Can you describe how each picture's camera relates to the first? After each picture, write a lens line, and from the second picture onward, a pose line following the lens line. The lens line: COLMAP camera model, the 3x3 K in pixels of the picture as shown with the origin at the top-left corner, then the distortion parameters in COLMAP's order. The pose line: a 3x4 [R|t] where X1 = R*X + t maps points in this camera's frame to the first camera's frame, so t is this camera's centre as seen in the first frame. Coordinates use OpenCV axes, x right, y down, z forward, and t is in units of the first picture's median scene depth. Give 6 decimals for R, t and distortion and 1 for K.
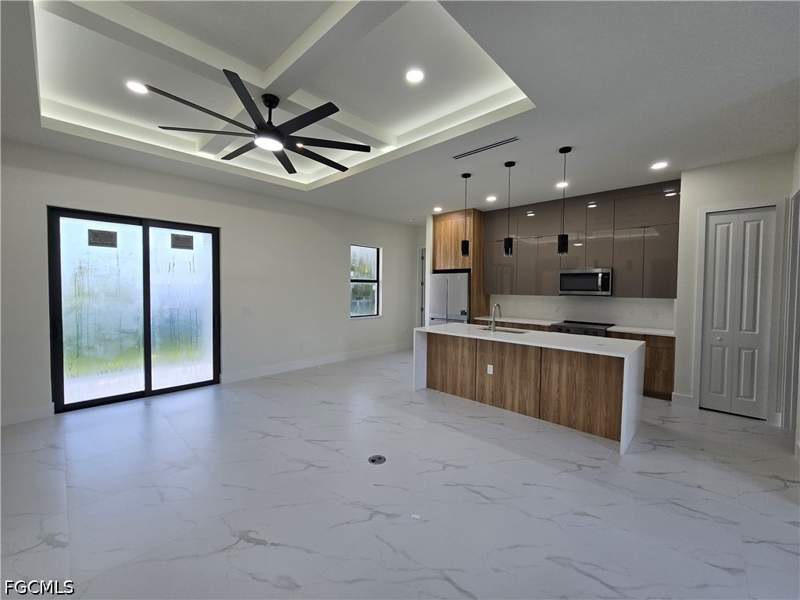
lens RADIAL K [[328.8, 0, 399.1], [0, 328.8, 297.1], [0, 0, 1]] dist [-0.003699, 0.000570]
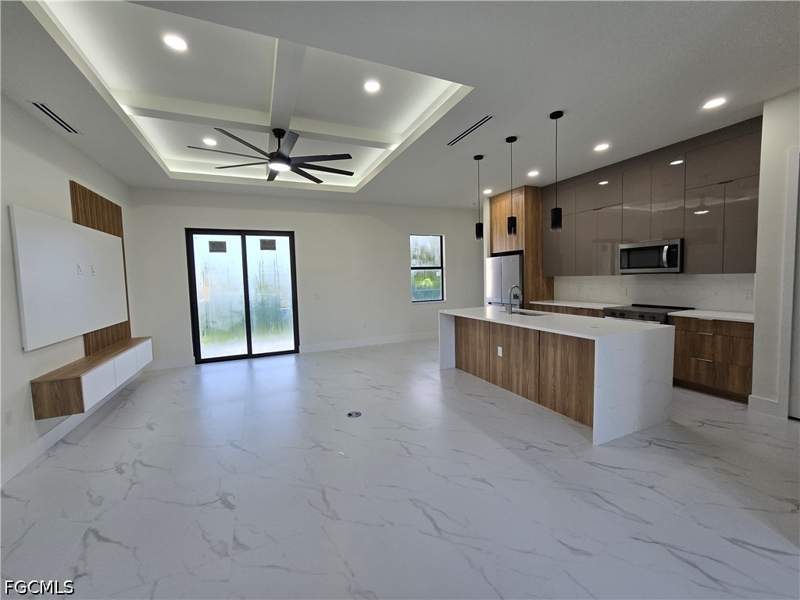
lens RADIAL K [[328.8, 0, 399.9], [0, 328.8, 297.4], [0, 0, 1]] dist [-0.003699, 0.000570]
pose [[0.921570, -0.010240, -0.388077, 0.359330], [0.023802, 0.999262, 0.030156, 0.017988], [0.387482, -0.037028, 0.921133, -0.025460]]
